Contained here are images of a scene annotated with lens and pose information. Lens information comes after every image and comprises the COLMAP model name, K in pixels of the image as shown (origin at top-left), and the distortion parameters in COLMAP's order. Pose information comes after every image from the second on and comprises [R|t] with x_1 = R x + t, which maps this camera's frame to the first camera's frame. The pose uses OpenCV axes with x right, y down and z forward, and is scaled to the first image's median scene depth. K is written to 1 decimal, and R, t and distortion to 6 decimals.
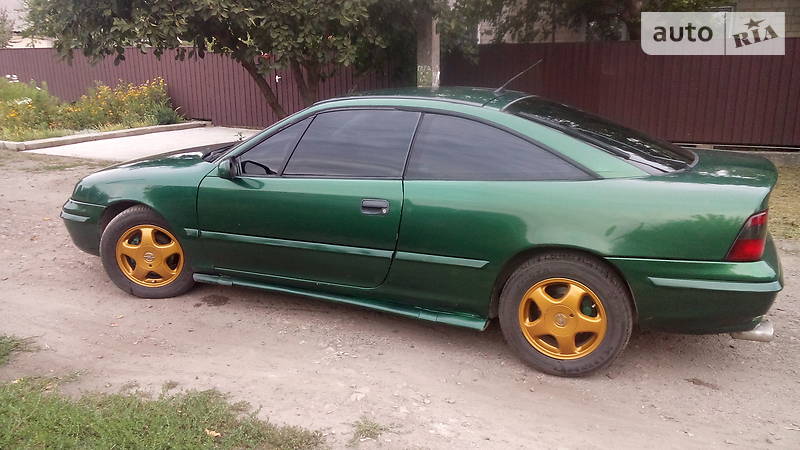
lens RADIAL K [[658.7, 0, 400.0], [0, 658.7, 225.0], [0, 0, 1]] dist [0.086397, -0.106244]
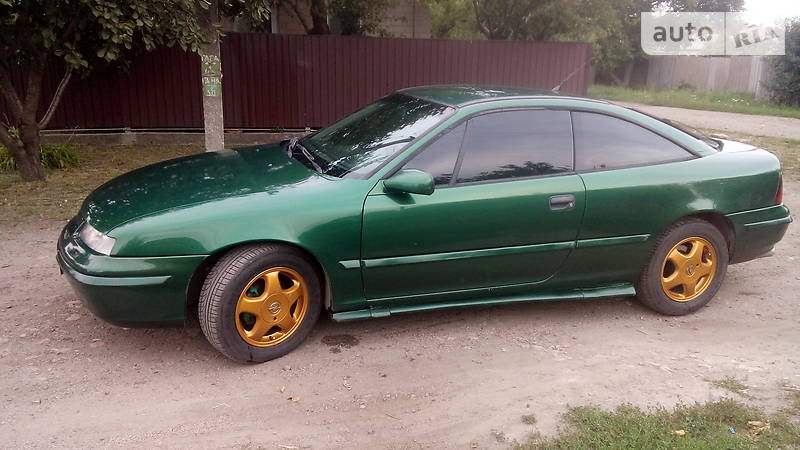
lens RADIAL K [[658.7, 0, 400.0], [0, 658.7, 225.0], [0, 0, 1]] dist [0.086397, -0.106244]
pose [[0.741893, -0.144268, 0.654814, -0.839057], [0.142472, 0.988196, 0.056300, -0.079389], [-0.655207, 0.051524, 0.753690, 0.331397]]
